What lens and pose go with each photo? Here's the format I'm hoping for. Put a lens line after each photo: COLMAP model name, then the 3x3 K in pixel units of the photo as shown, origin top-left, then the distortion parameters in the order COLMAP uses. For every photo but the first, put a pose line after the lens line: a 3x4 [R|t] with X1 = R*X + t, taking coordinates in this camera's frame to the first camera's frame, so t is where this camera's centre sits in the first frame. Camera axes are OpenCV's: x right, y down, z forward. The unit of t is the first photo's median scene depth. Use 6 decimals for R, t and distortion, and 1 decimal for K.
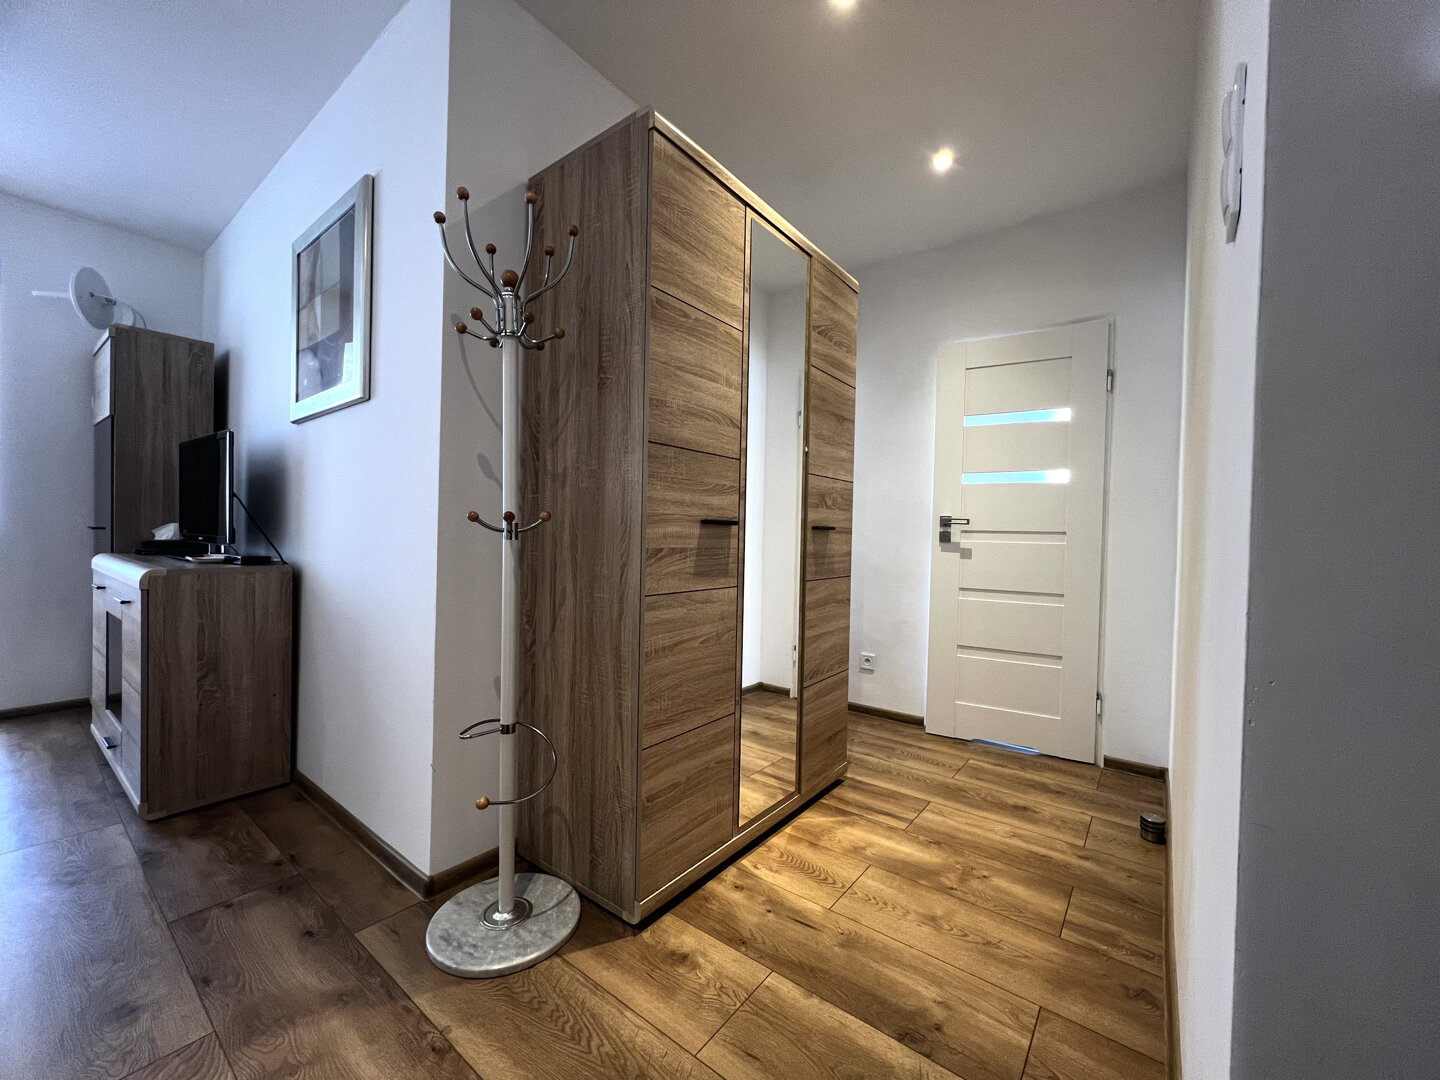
lens RADIAL K [[569.5, 0, 718.2], [0, 569.5, 543.0], [0, 0, 1]] dist [-0.000735, -0.000050]
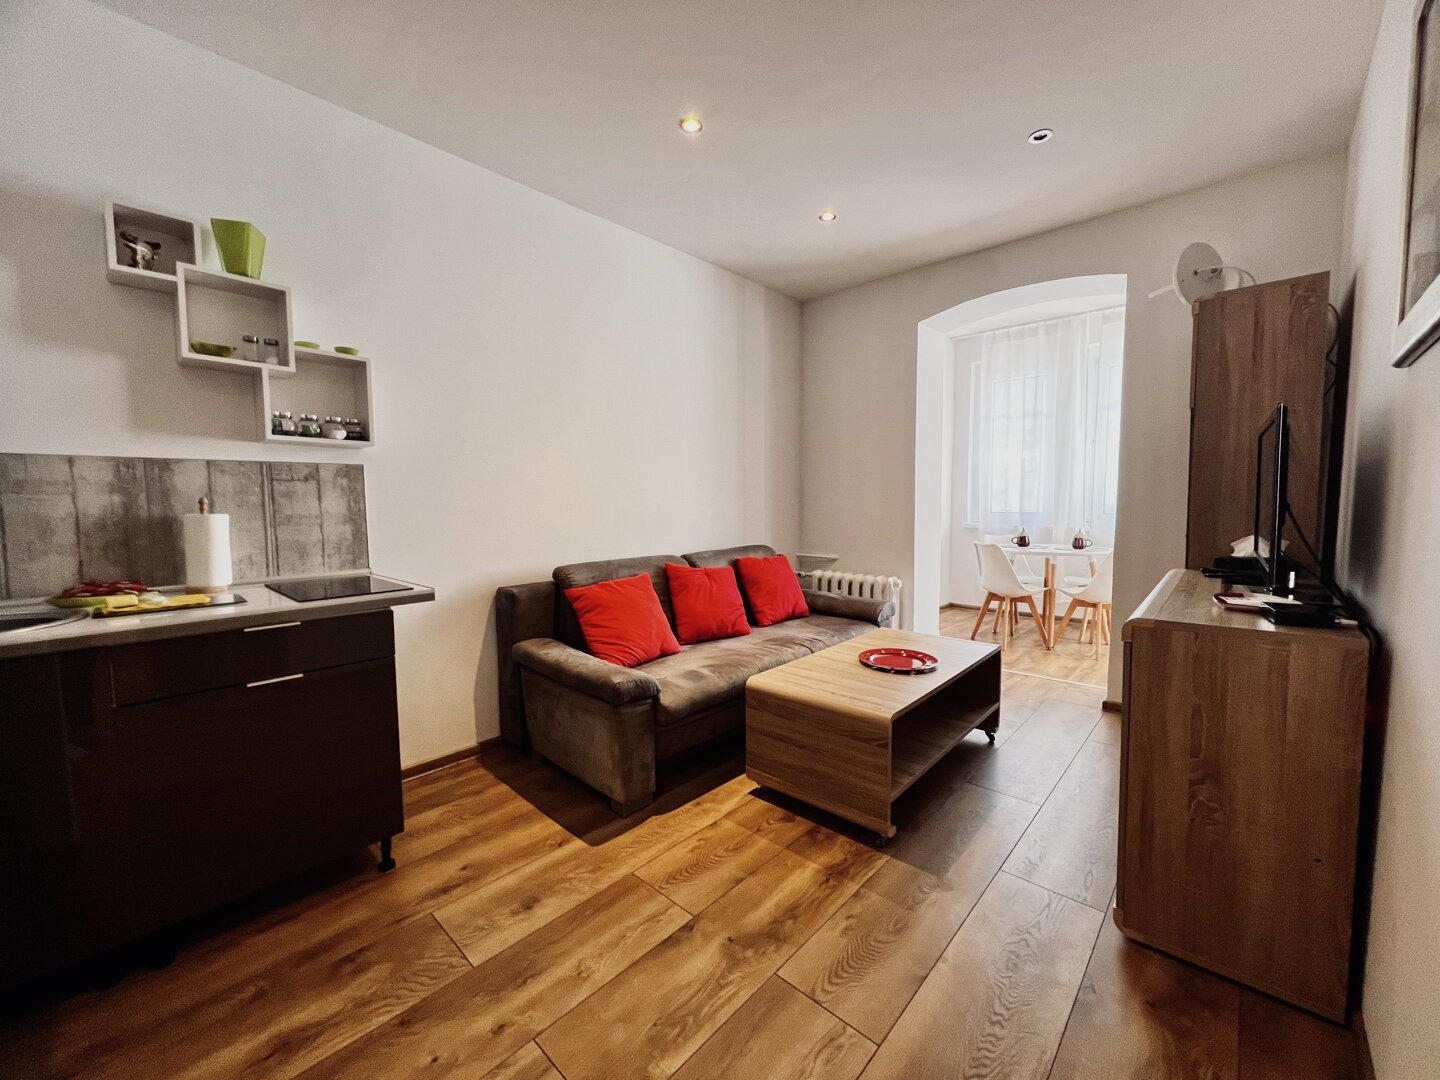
lens RADIAL K [[569.5, 0, 719.6], [0, 569.5, 541.5], [0, 0, 1]] dist [-0.000735, -0.000050]
pose [[-0.089665, 0.048515, -0.994790, -0.143755], [-0.004702, 0.998781, 0.049134, -0.062820], [0.995961, 0.009083, -0.089328, 0.369560]]
